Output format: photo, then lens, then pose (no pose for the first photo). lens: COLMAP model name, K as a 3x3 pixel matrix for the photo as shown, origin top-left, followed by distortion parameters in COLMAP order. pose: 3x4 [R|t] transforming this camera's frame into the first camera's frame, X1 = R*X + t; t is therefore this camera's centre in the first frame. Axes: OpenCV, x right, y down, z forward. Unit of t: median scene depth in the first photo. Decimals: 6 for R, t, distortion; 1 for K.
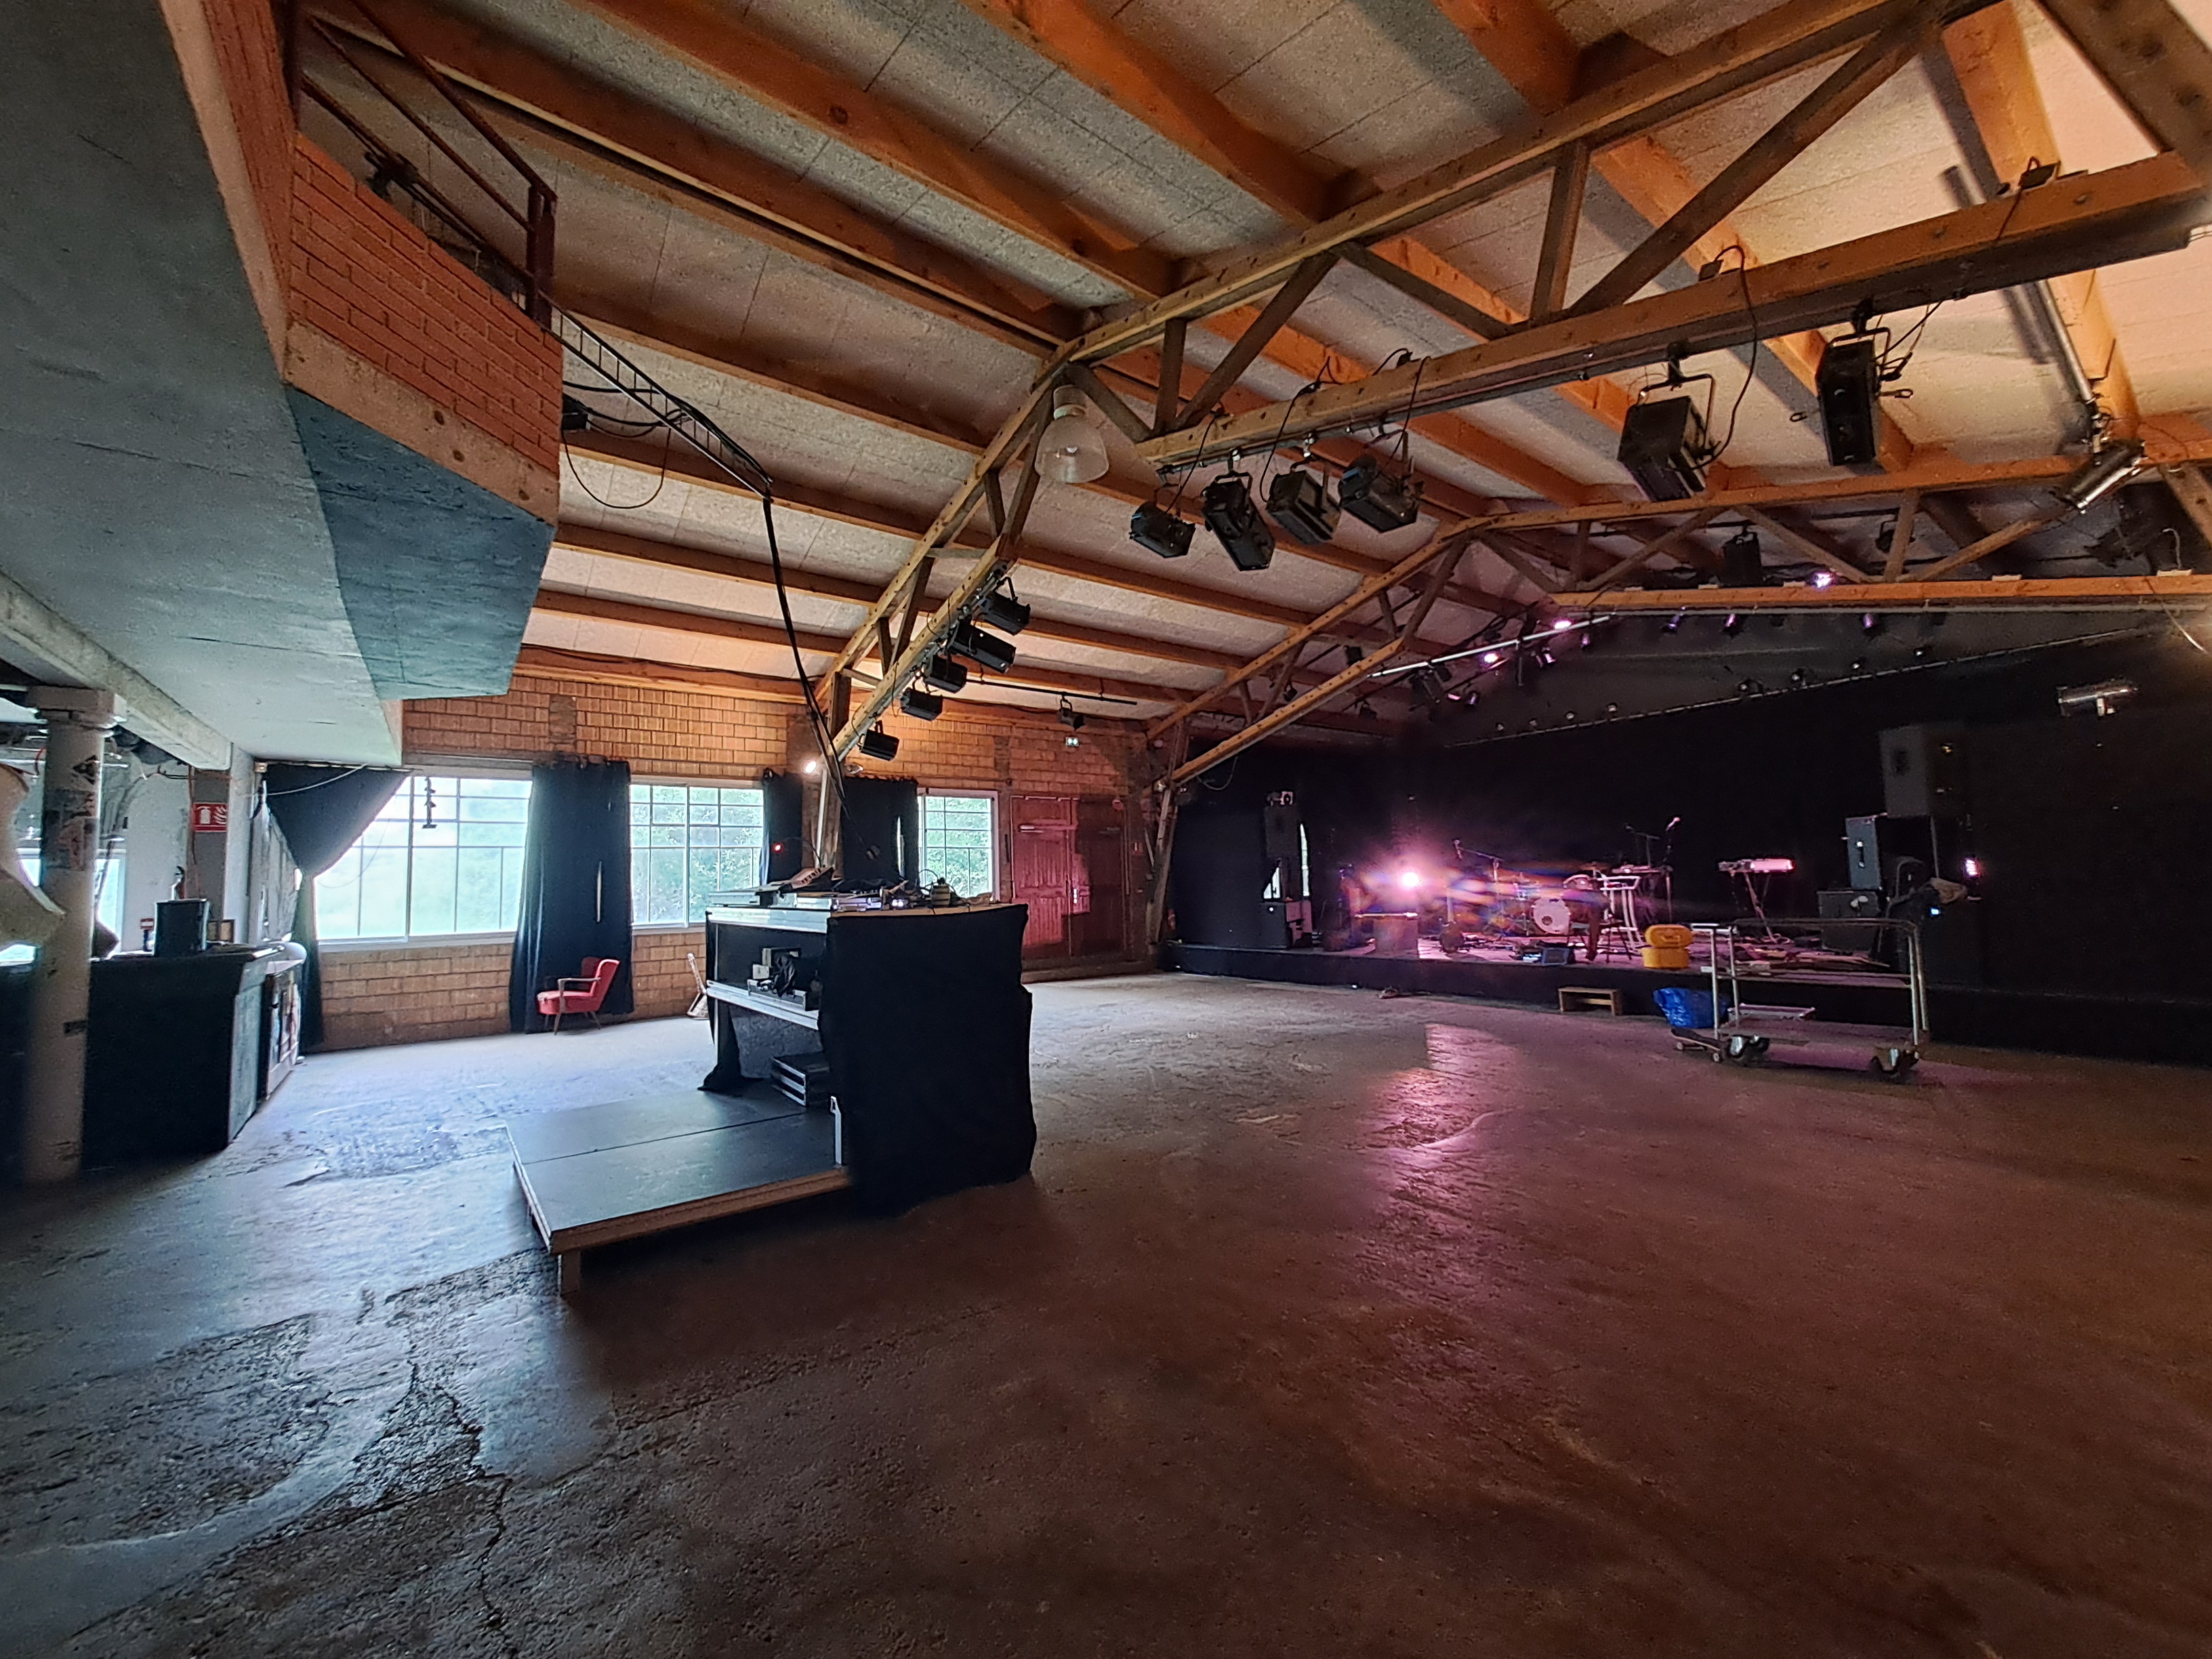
lens RADIAL K [[874.1, 0, 1108.8], [0, 874.1, 836.6], [0, 0, 1]] dist [0.001642, 0.000114]
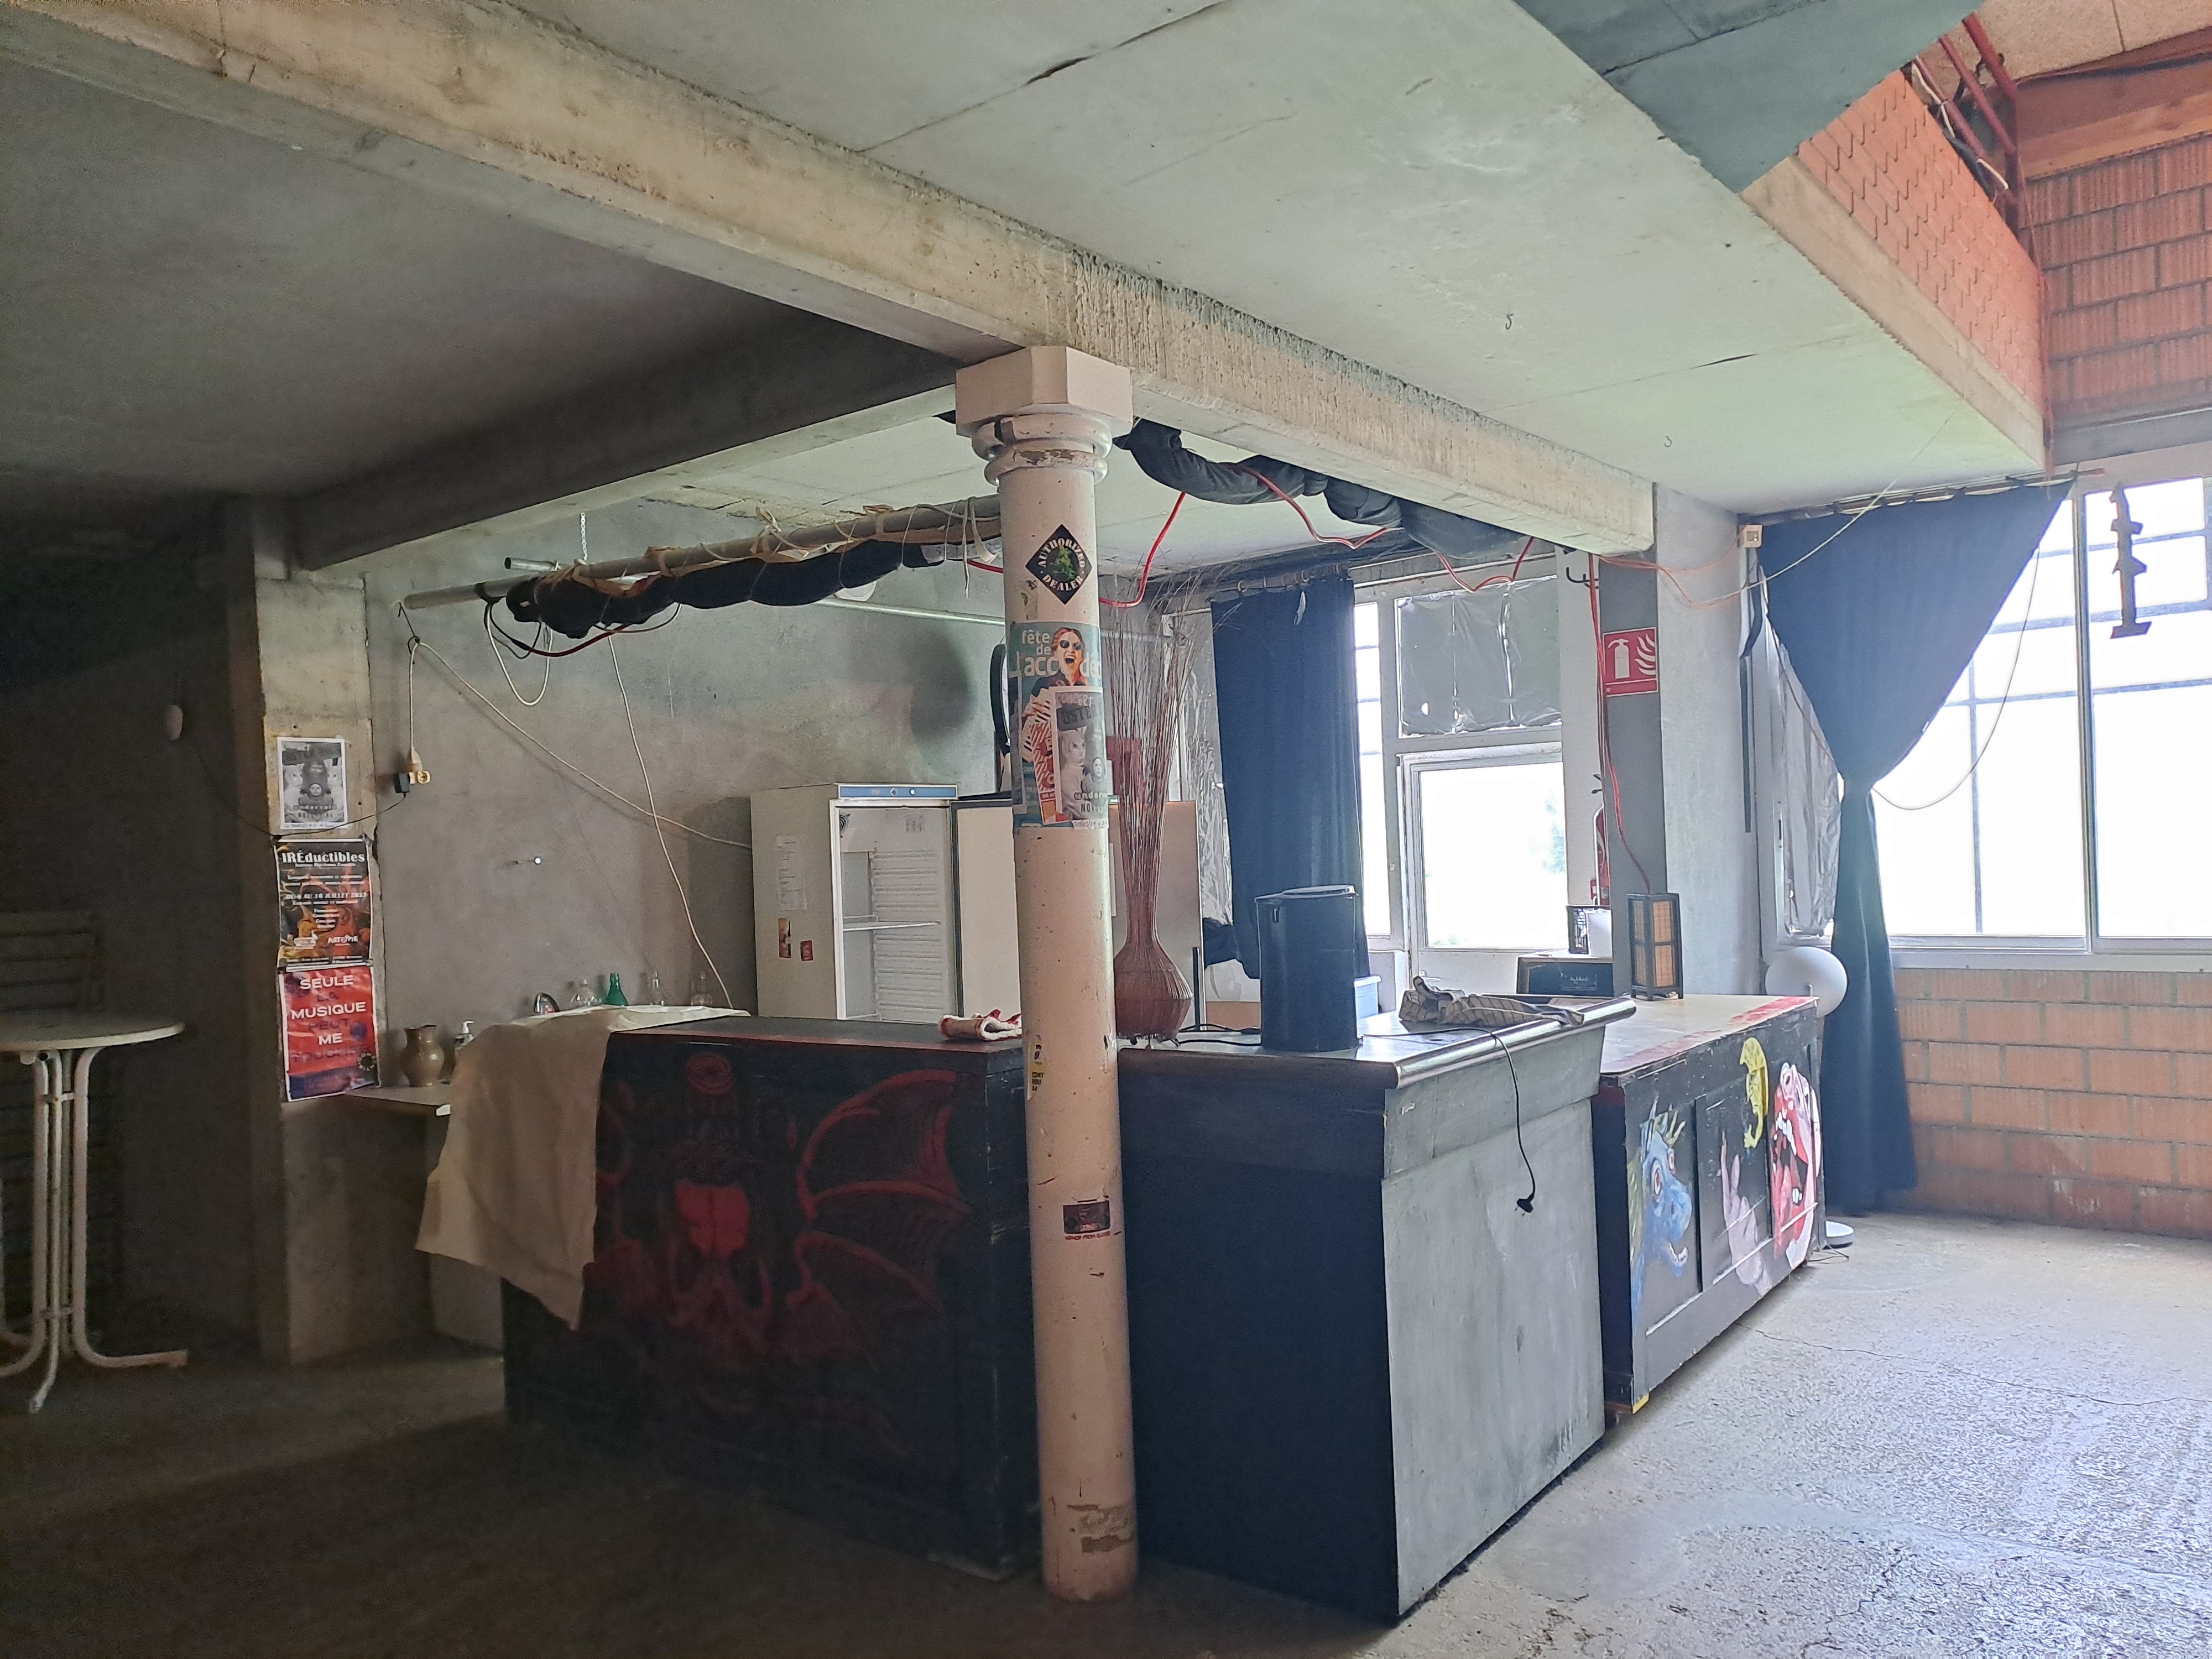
lens RADIAL K [[1632.8, 0, 1109.6], [0, 1632.8, 838.5], [0, 0, 1]] dist [0.047684, 0.001772]
pose [[0.260102, 0.011174, -0.965516, -0.247952], [0.091557, 0.995142, 0.036182, 0.010722], [0.961231, -0.097811, 0.257815, 0.446491]]
